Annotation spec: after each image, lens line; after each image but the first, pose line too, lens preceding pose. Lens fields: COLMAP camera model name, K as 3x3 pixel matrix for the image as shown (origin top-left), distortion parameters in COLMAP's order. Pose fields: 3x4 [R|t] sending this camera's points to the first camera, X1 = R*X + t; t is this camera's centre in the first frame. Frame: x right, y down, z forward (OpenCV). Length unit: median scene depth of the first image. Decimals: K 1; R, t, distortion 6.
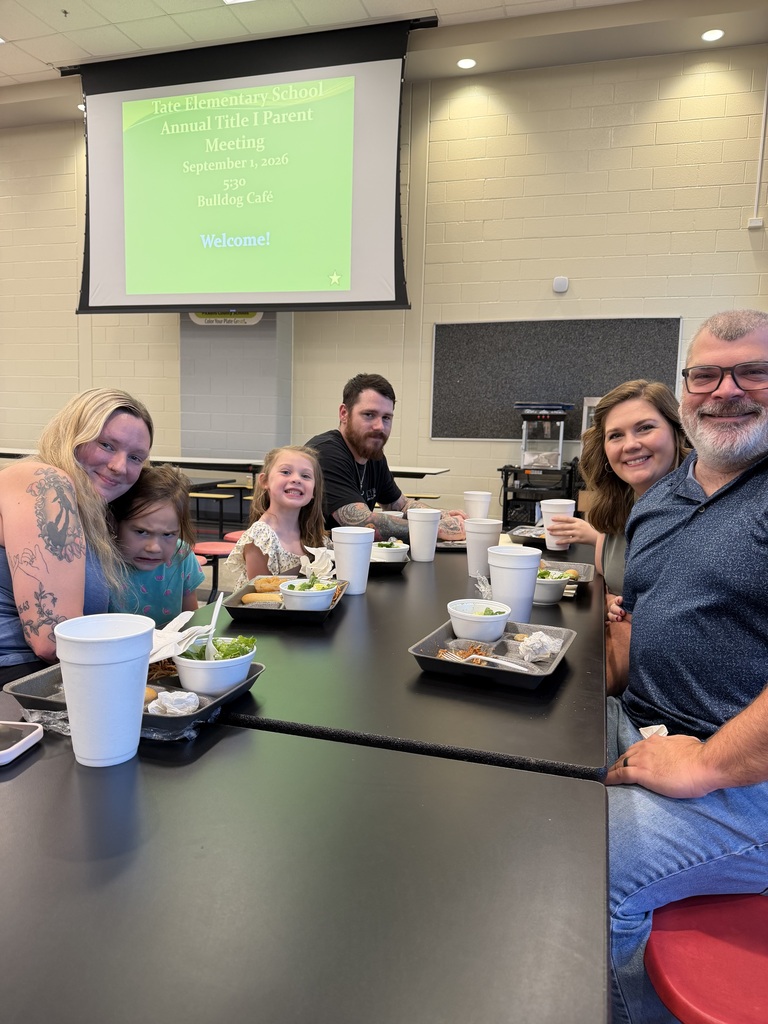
lens RADIAL K [[729.4, 0, 396.4], [0, 729.4, 493.0], [0, 0, 1]] dist [0.037785, -0.026264]
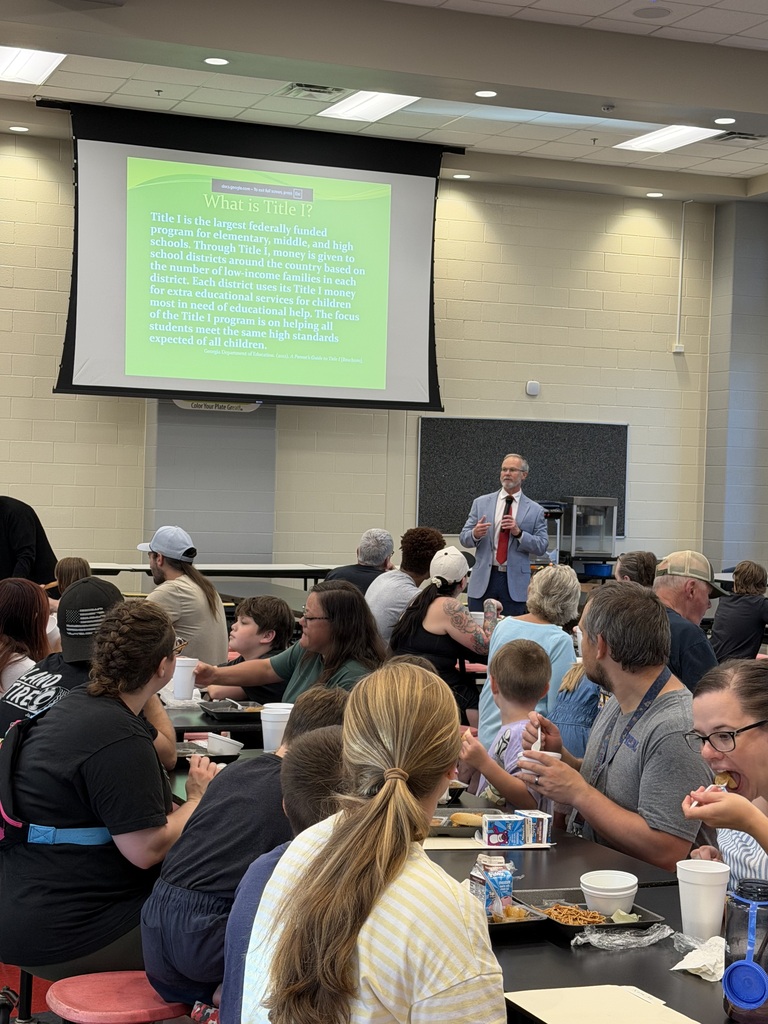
lens RADIAL K [[1767.2, 0, 387.4], [0, 1767.2, 511.5], [0, 0, 1]] dist [0.059857, 0.000000]
pose [[0.791366, -0.014879, 0.611161, -1.492428], [0.043205, 0.998565, -0.031634, -0.034994], [-0.609814, 0.051439, 0.790874, -0.869819]]
